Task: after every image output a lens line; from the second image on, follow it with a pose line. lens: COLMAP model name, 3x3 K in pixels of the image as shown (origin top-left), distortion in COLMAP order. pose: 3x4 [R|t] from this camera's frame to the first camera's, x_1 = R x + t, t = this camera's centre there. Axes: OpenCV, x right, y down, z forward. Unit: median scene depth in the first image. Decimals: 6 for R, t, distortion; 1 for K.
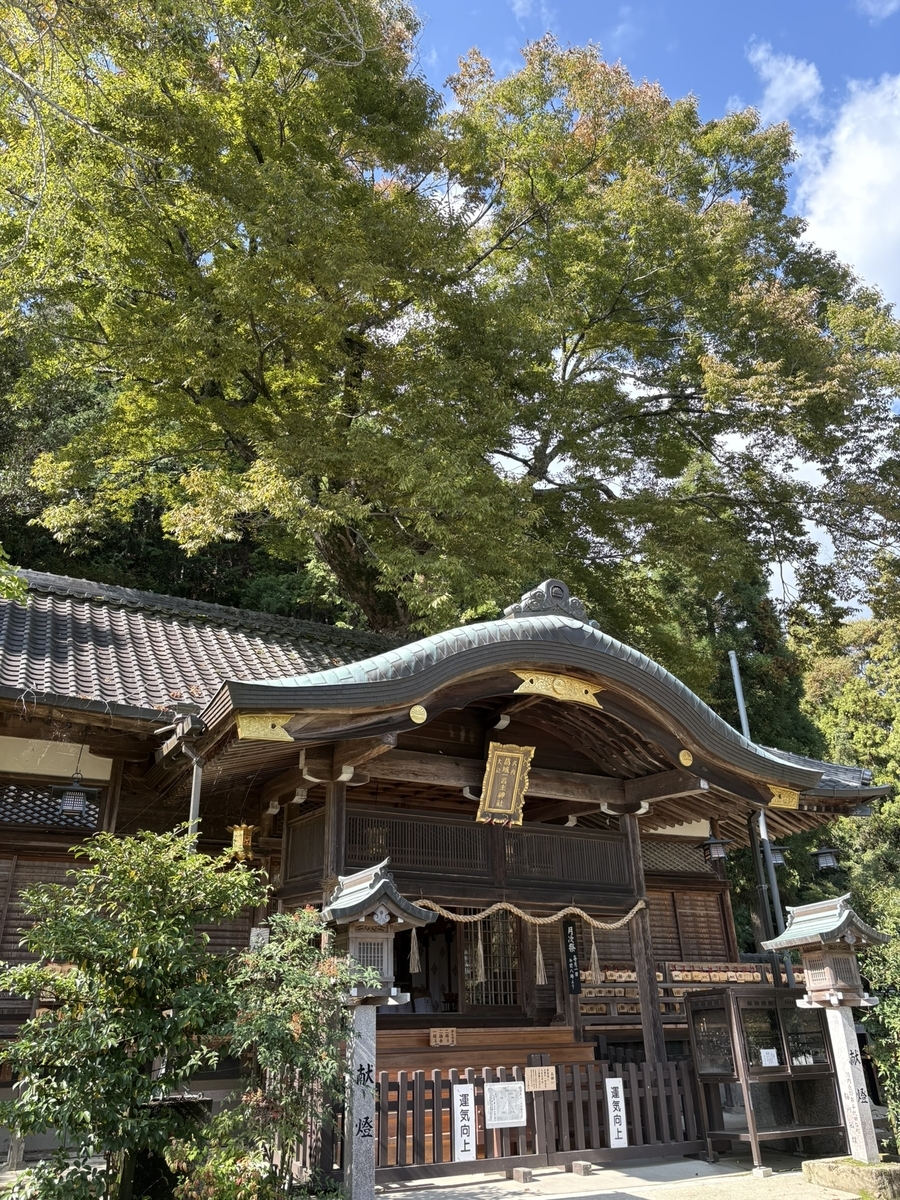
lens RADIAL K [[897.4, 0, 448.3], [0, 897.4, 599.1], [0, 0, 1]] dist [0.018817, -0.019970]
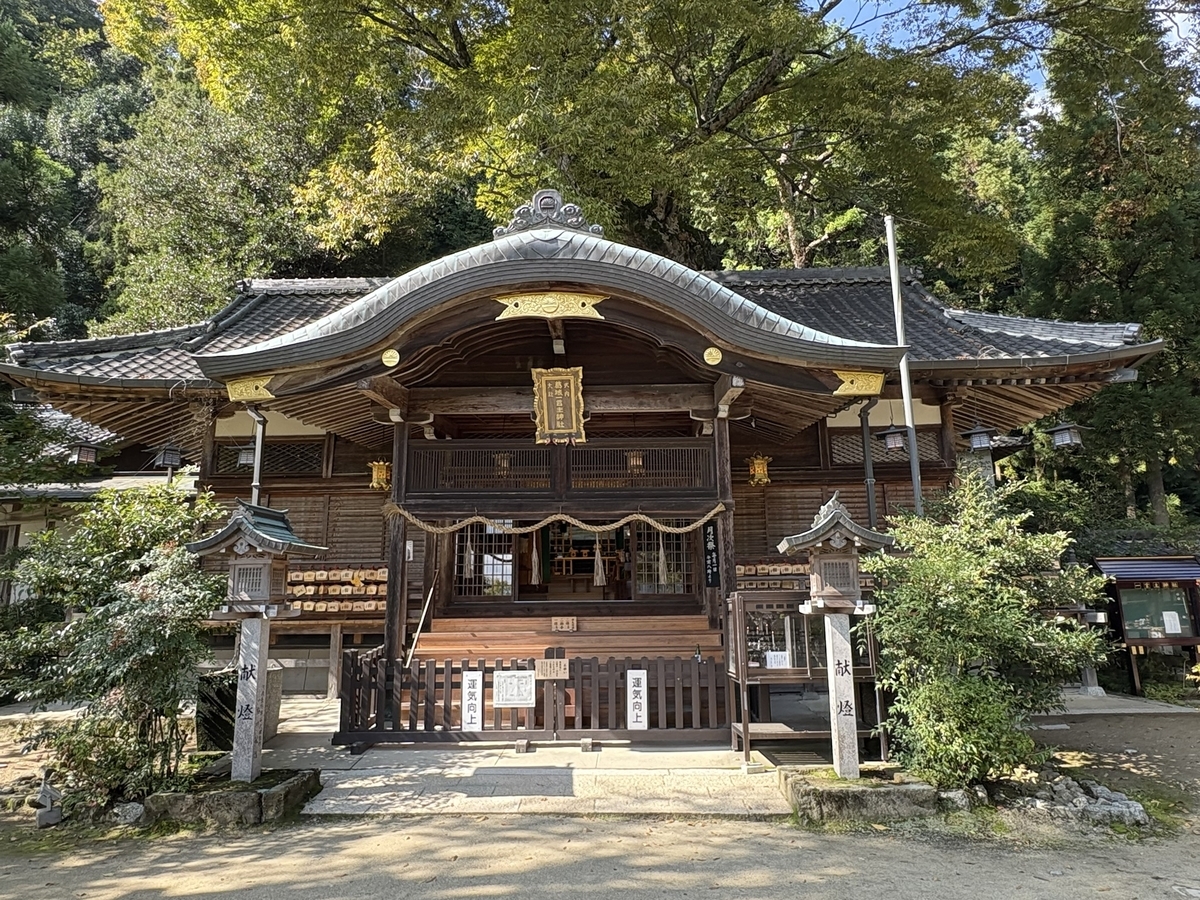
lens RADIAL K [[726.4, 0, 600.3], [0, 726.4, 451.0], [0, 0, 1]] dist [0.004379, 0.000507]
pose [[0.876197, -0.084240, -0.474534, 0.533834], [0.206327, 0.955381, 0.211368, 0.094531], [0.435555, -0.283109, 0.854483, 0.310674]]
